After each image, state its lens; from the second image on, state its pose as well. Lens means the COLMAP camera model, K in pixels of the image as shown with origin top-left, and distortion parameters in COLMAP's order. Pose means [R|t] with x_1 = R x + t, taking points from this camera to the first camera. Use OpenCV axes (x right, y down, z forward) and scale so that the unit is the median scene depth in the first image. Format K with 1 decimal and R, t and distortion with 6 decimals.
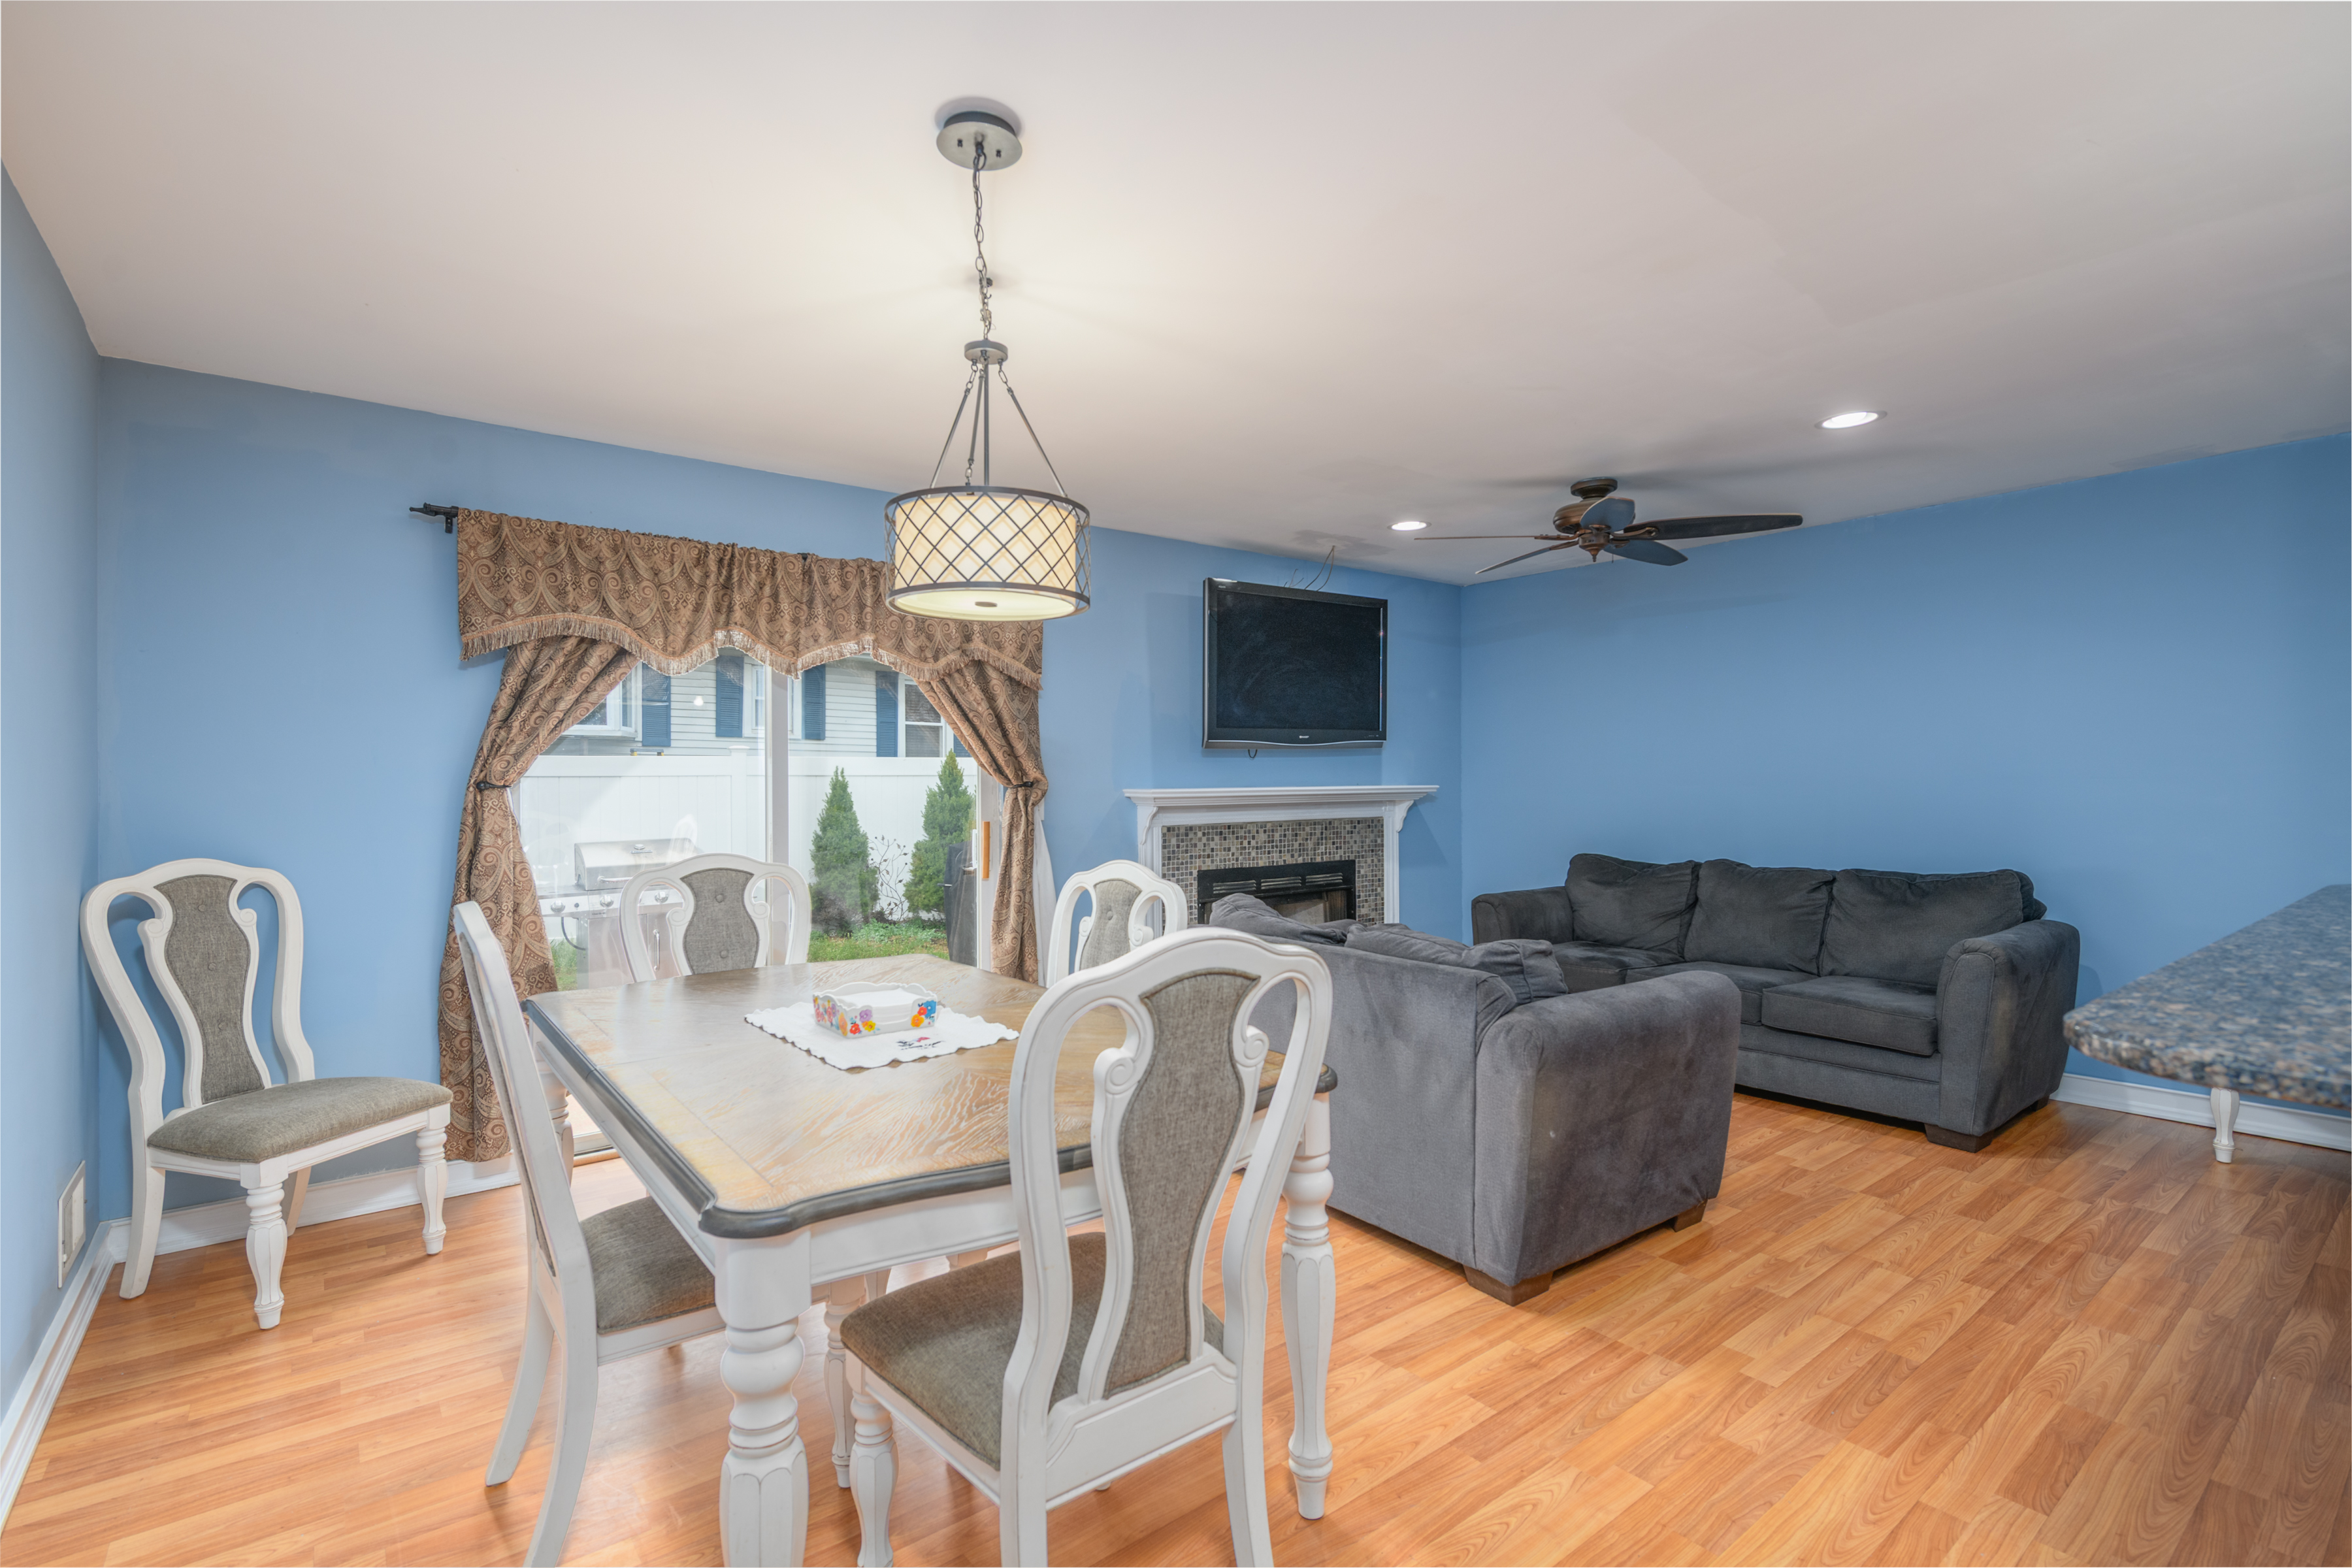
lens RADIAL K [[1093.7, 0, 1181.5], [0, 1093.7, 776.0], [0, 0, 1]] dist [0.050527, -0.026485]
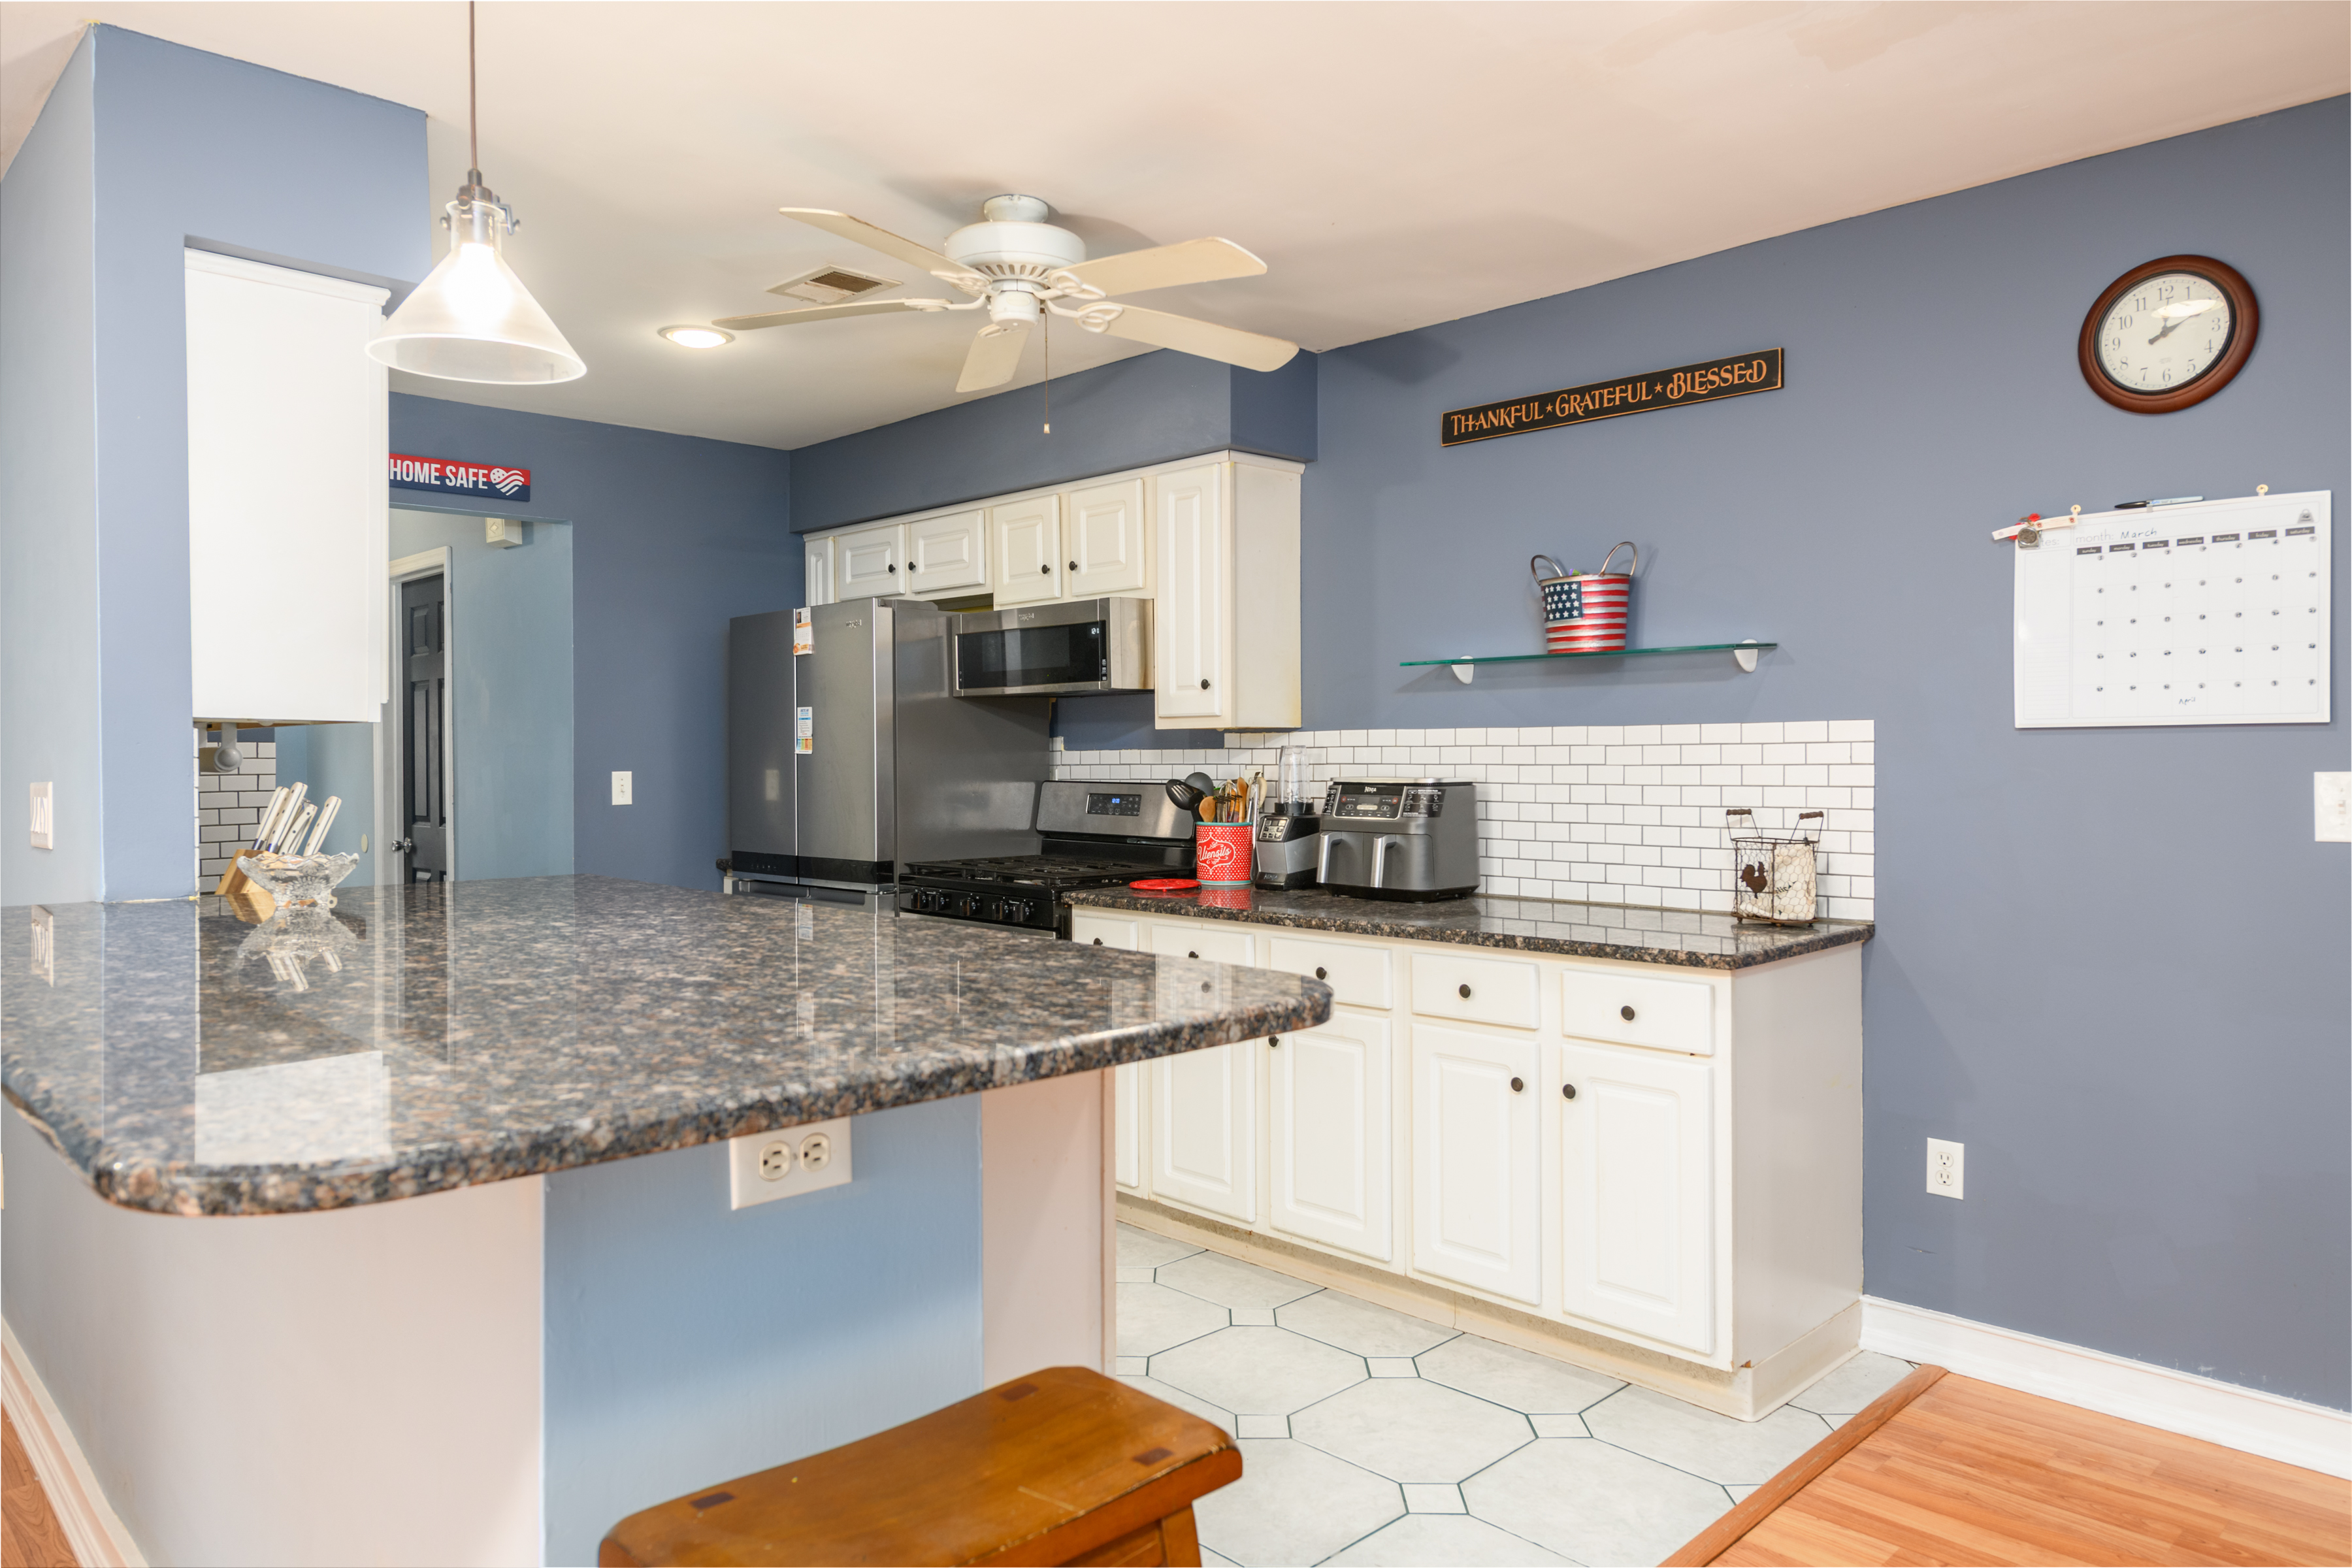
lens RADIAL K [[1552.1, 0, 1188.1], [0, 1552.1, 759.2], [0, 0, 1]] dist [0.042763, -0.000780]
pose [[-0.101487, 0.002641, 0.994833, -0.026021], [0.004141, 0.999989, -0.002233, 0.000645], [-0.994828, 0.003893, -0.101497, 0.129875]]
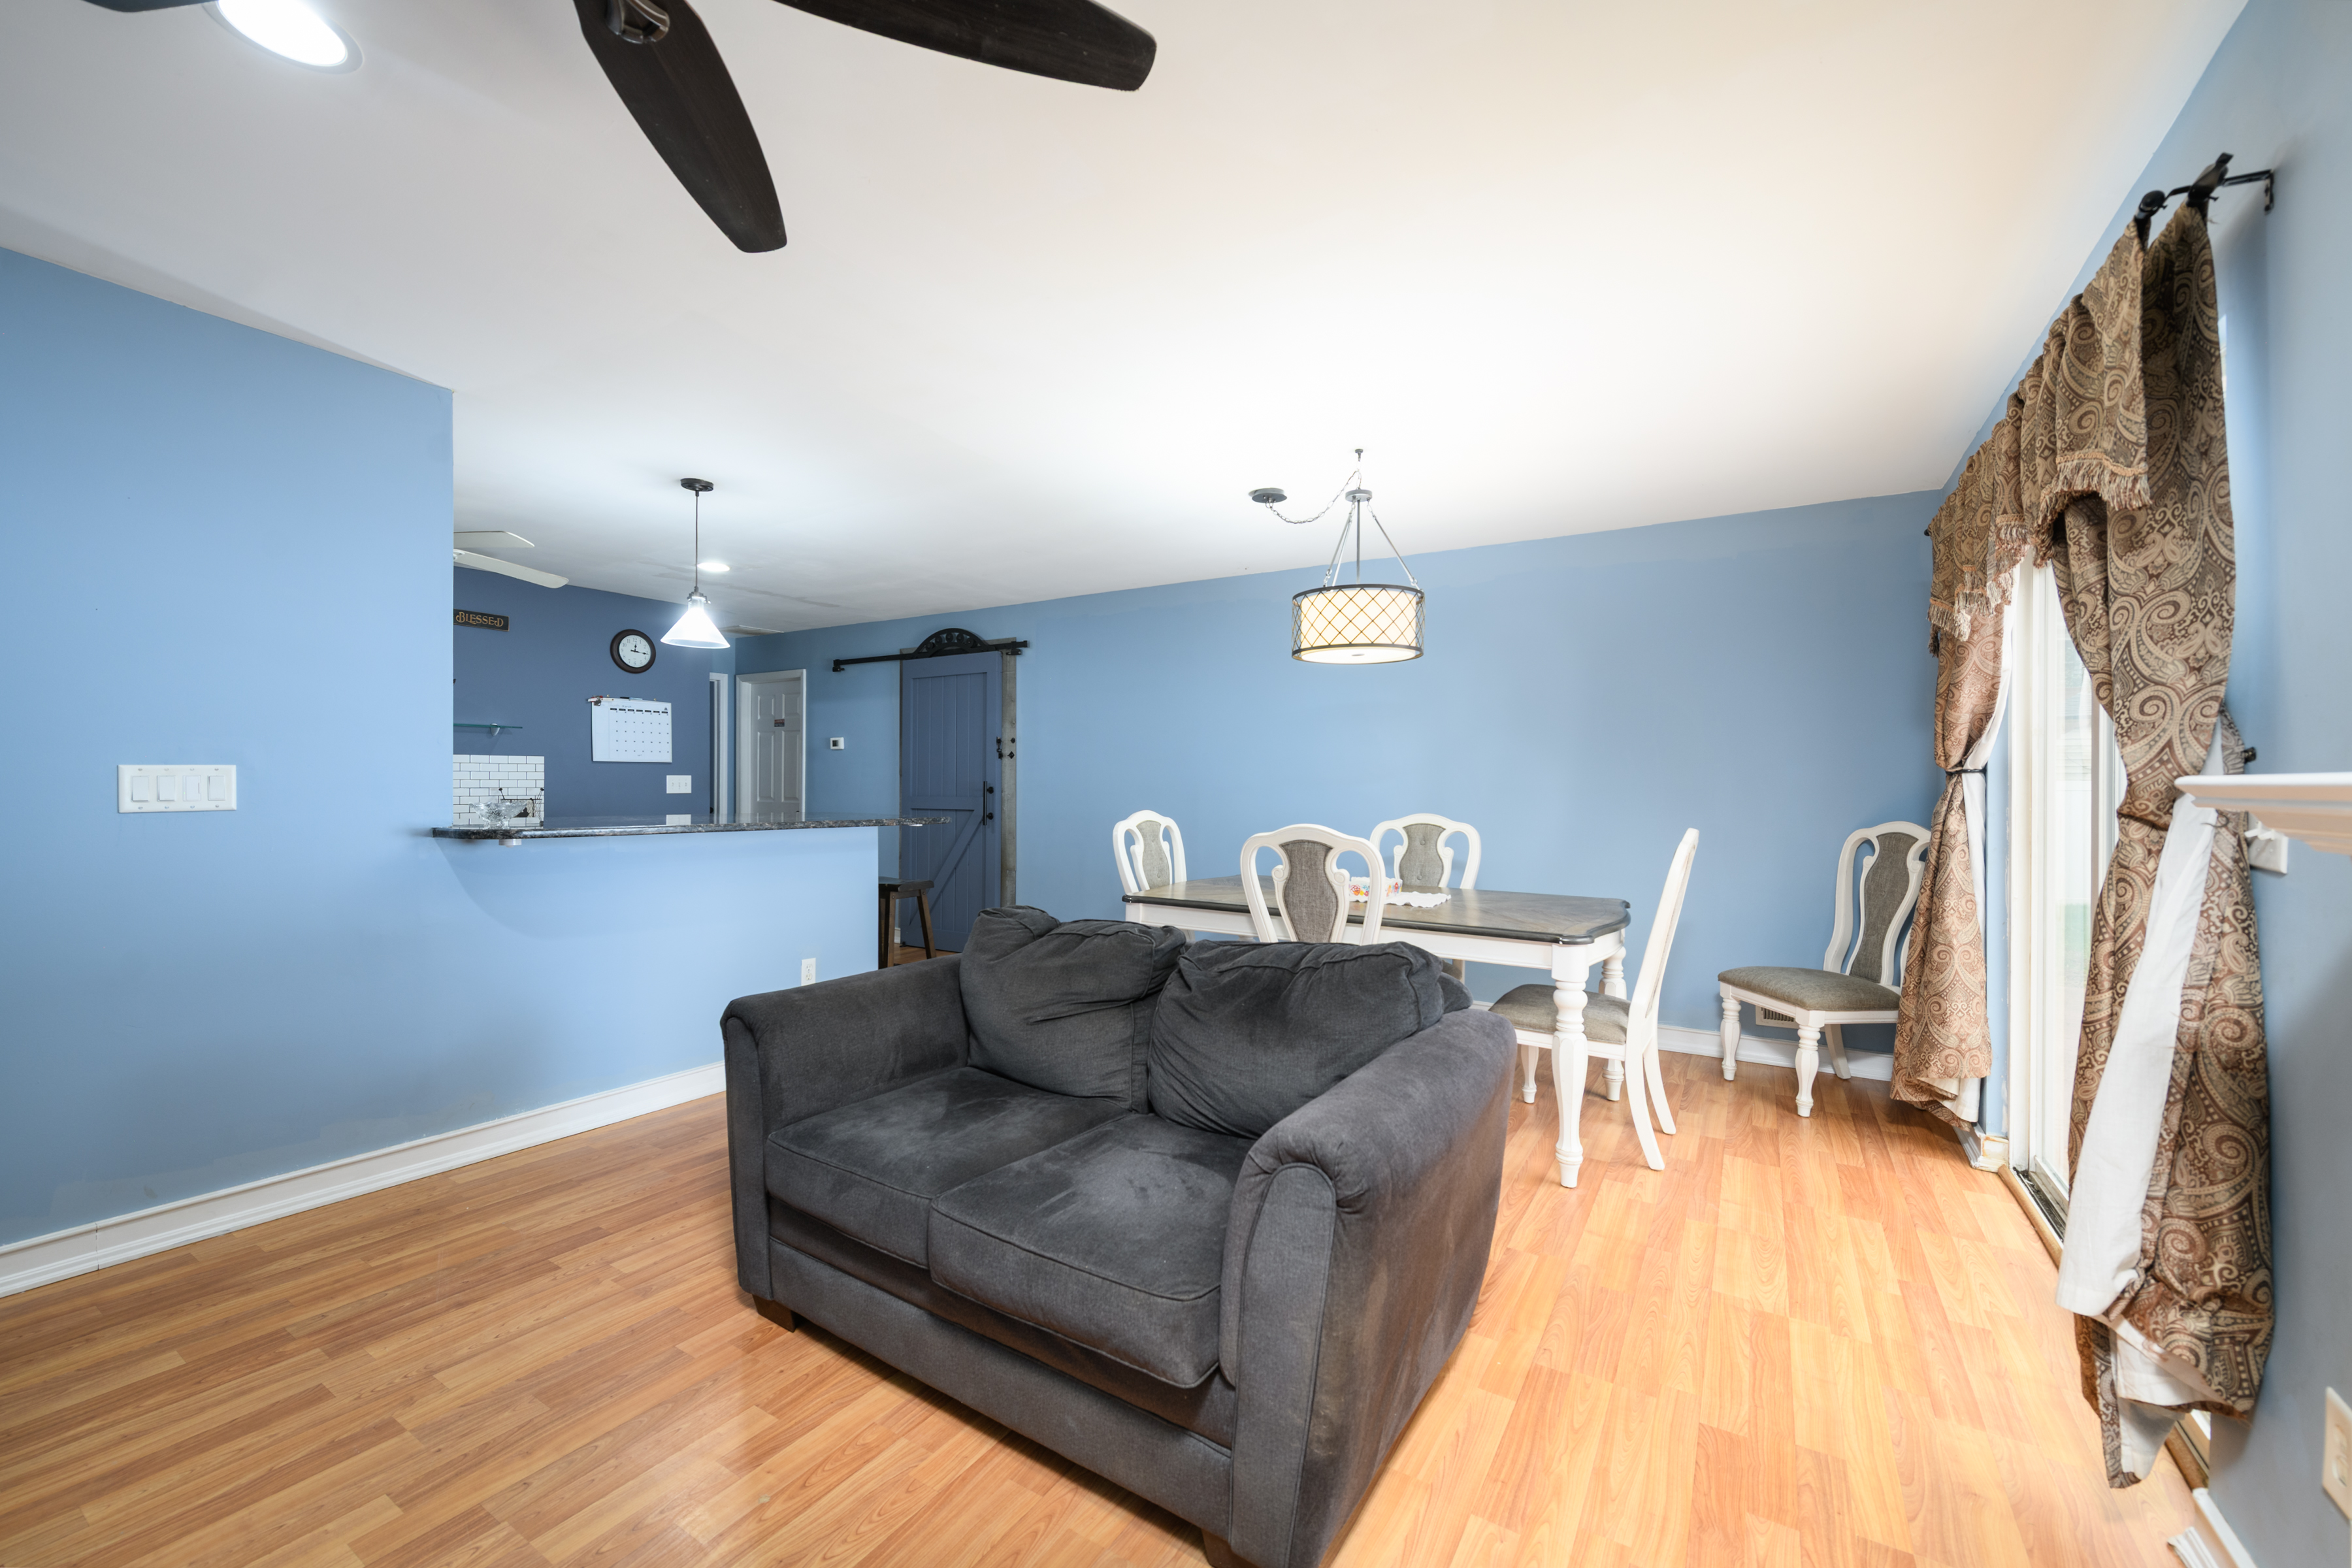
lens RADIAL K [[926.1, 0, 1176.0], [0, 926.1, 784.0], [0, 0, 1]] dist [-0.002067, -0.000329]
pose [[-0.943924, -0.000095, -0.330163, 0.291931], [-0.001255, 0.999994, 0.003300, 0.014469], [0.330161, 0.003530, -0.943918, 1.245660]]
